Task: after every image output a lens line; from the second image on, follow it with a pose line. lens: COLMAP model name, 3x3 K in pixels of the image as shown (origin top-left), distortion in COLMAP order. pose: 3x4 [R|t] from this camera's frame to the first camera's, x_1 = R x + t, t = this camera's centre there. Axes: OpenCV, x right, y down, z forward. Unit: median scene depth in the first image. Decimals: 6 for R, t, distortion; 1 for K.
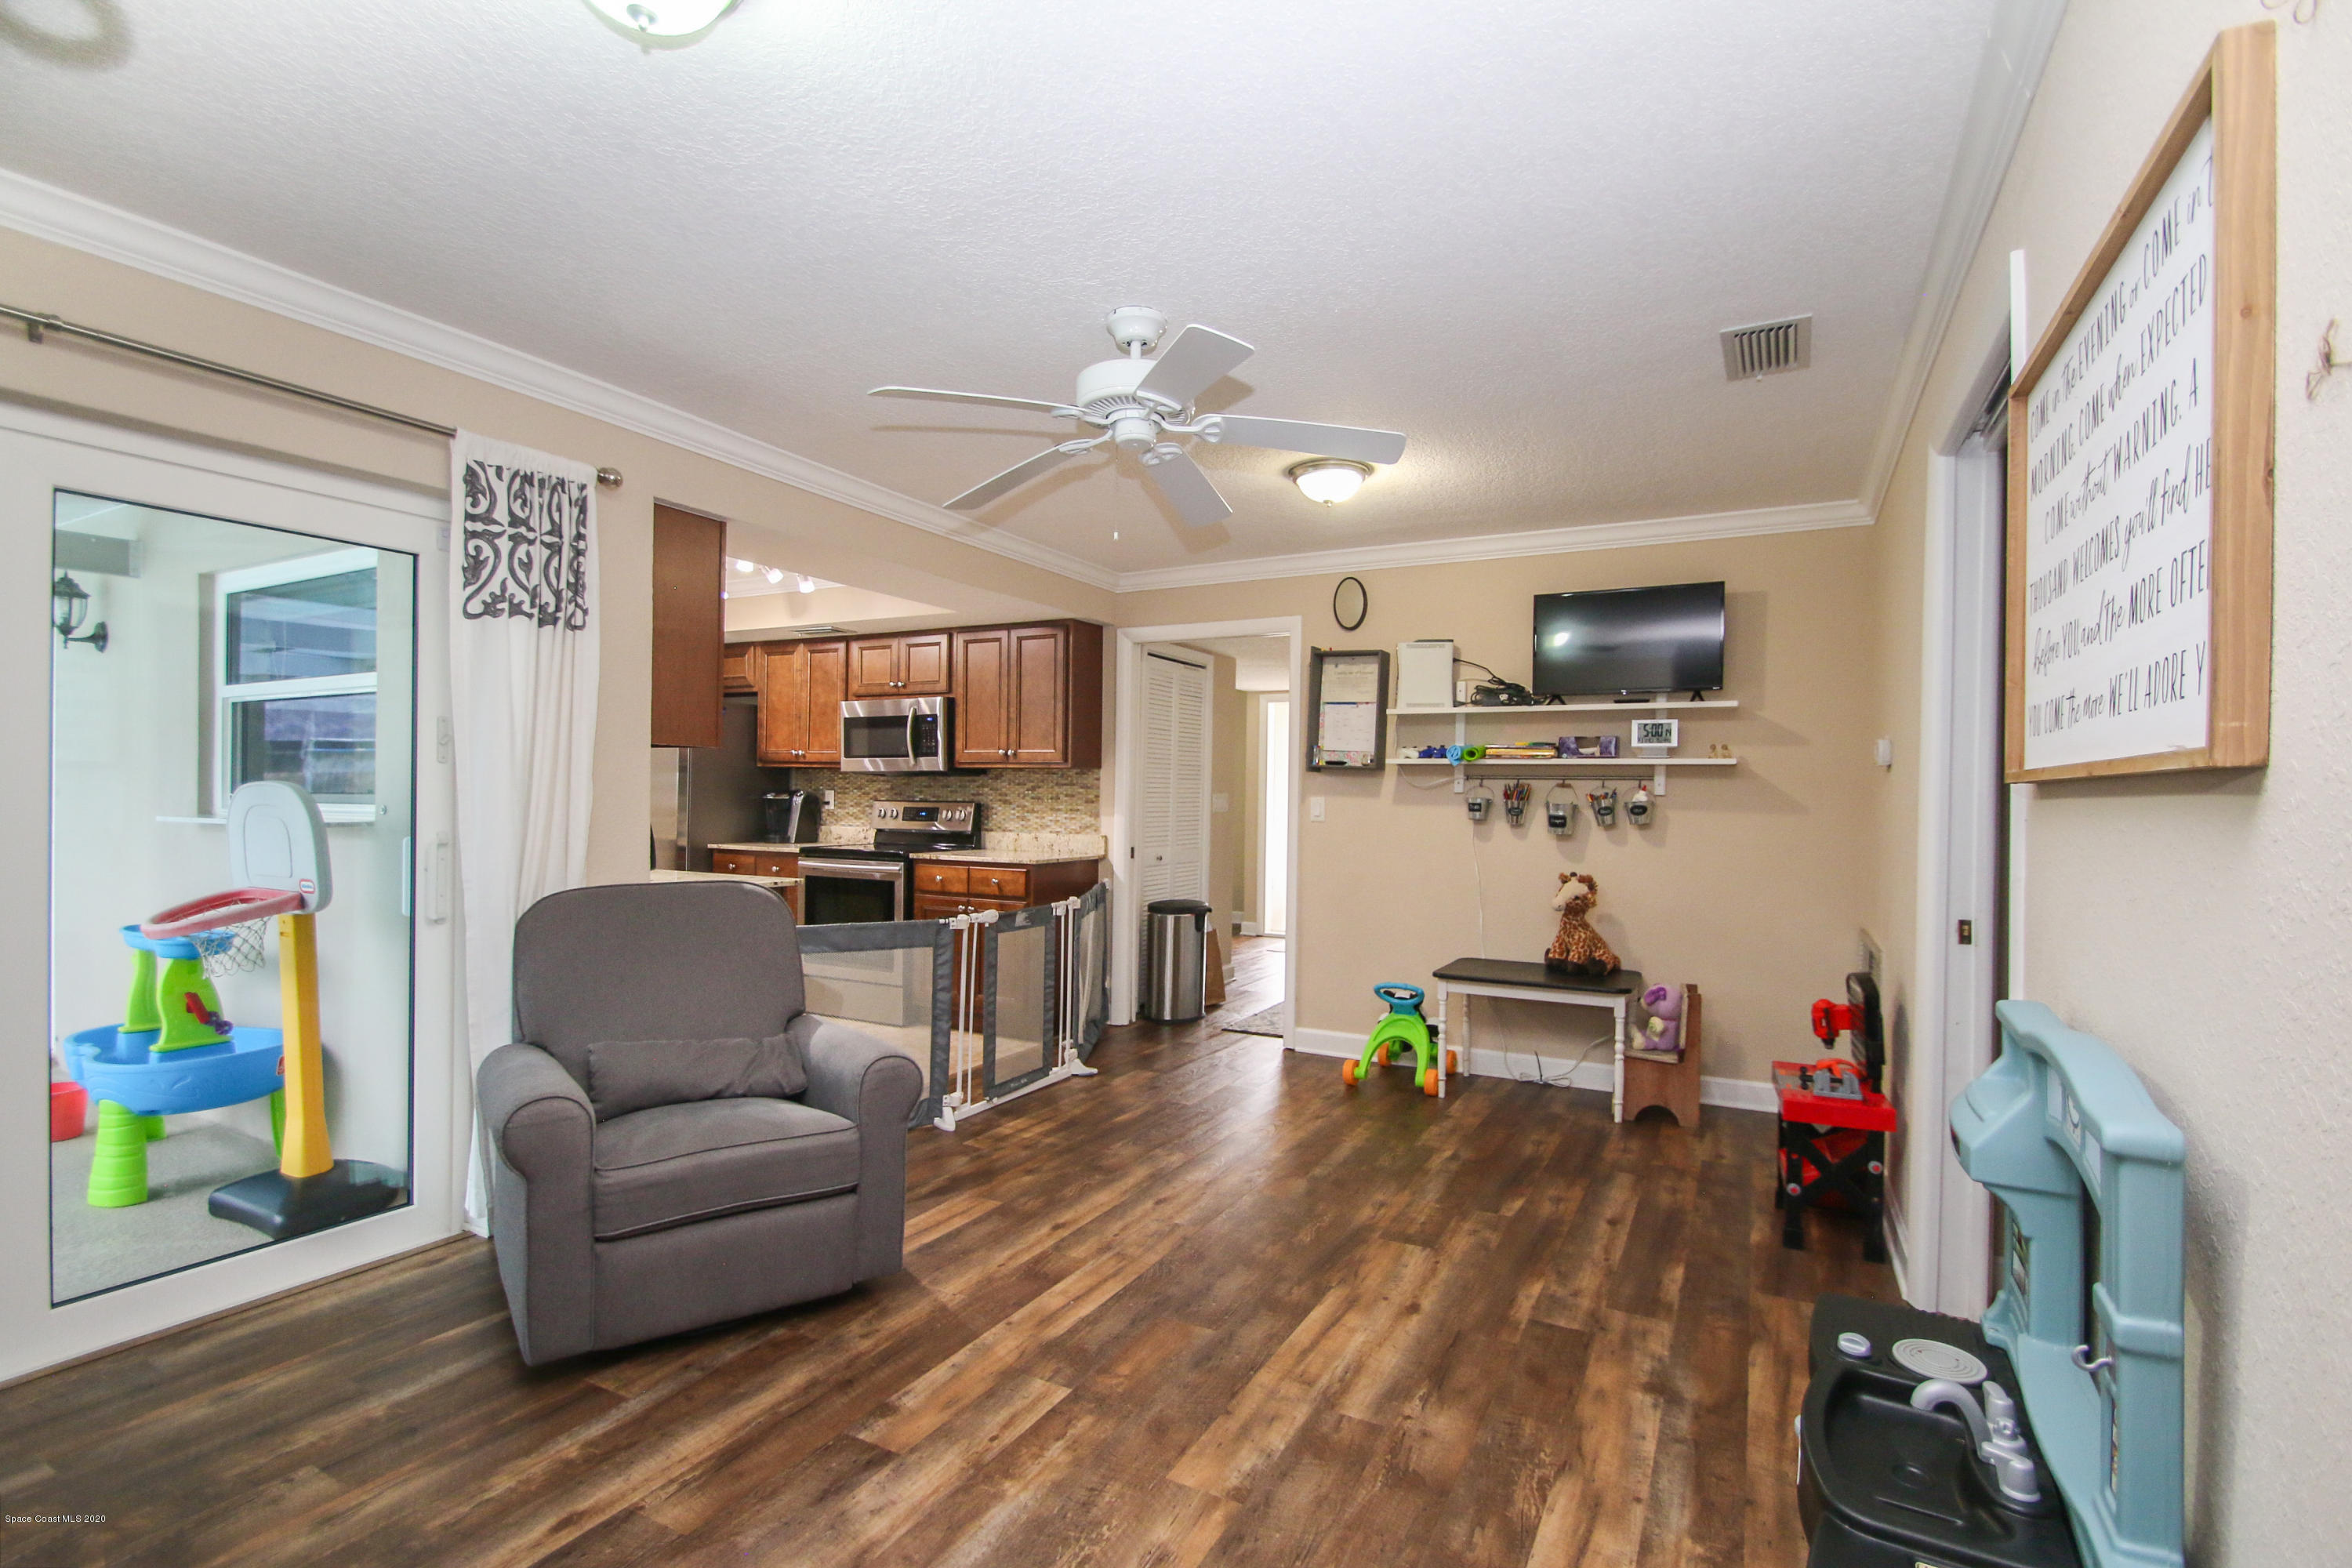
lens RADIAL K [[1127.3, 0, 1203.6], [0, 1127.3, 799.1], [0, 0, 1]] dist [0.000573, -0.017830]
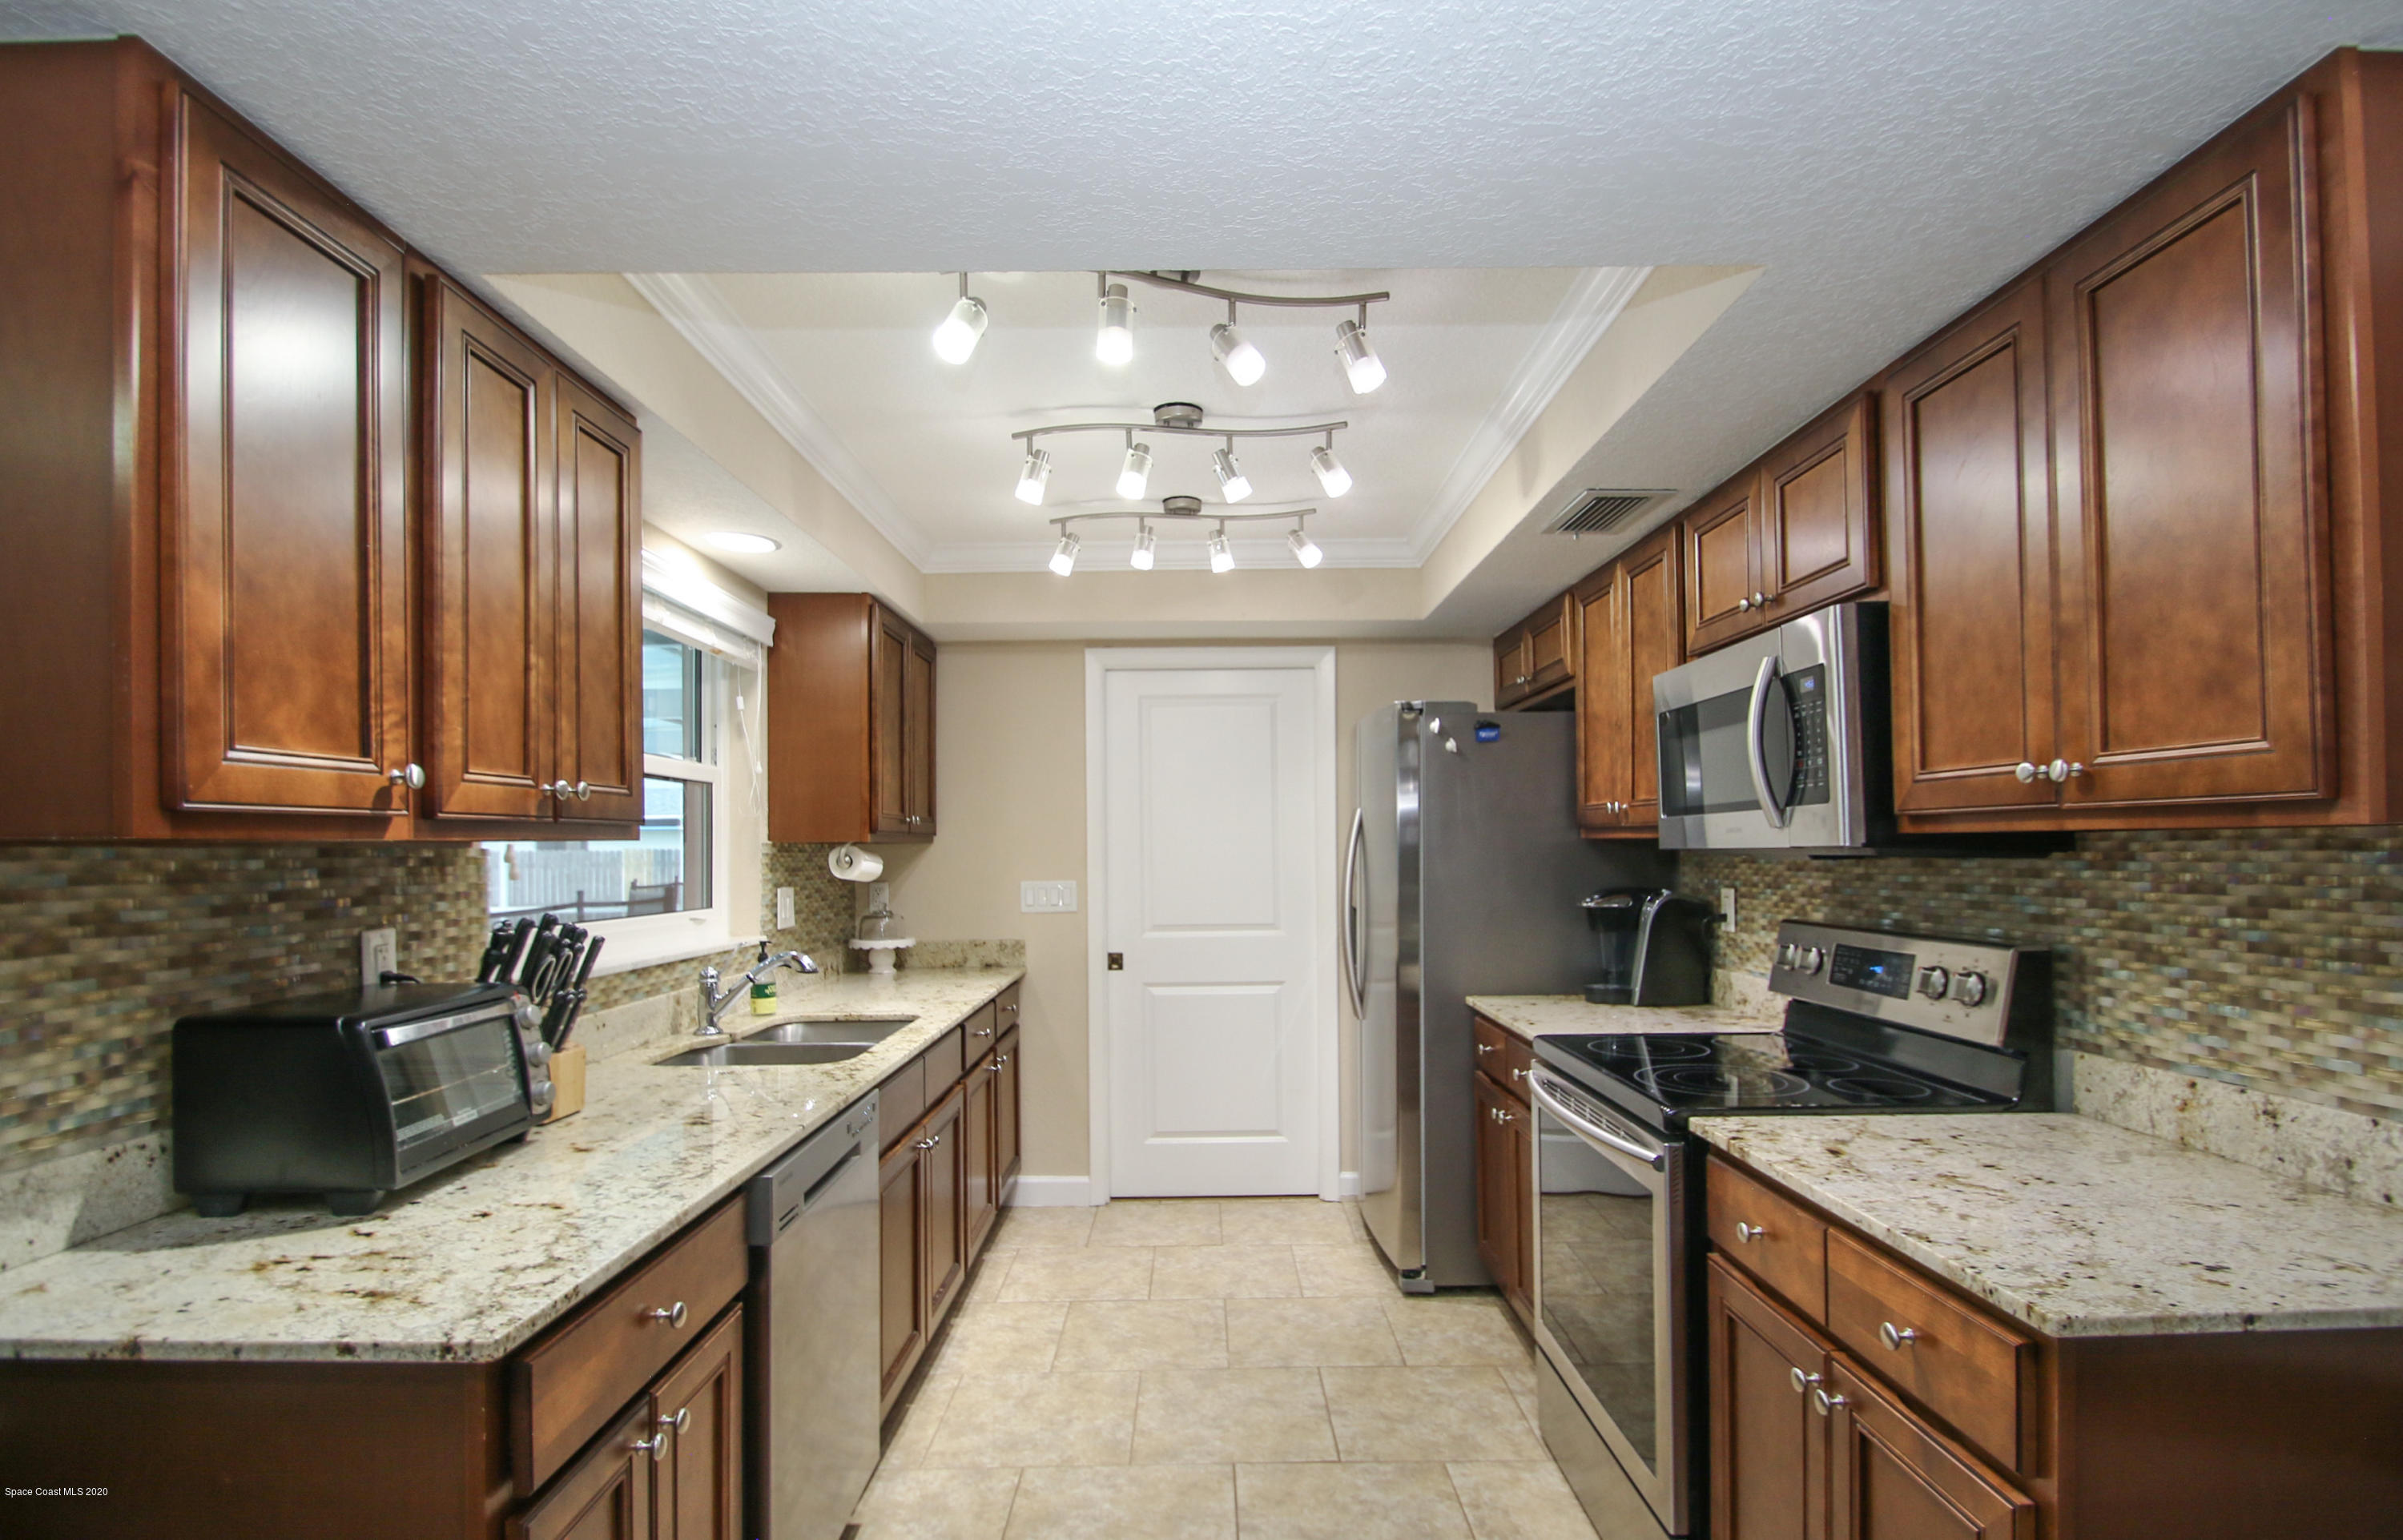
lens RADIAL K [[1149.6, 0, 1198.3], [0, 1149.6, 834.8], [0, 0, 1]] dist [0.020574, -0.024061]
pose [[0.447460, -0.027774, -0.893872, -0.029774], [0.015884, 0.999607, -0.023108, -0.023118], [0.894163, -0.003858, 0.447726, 0.677243]]
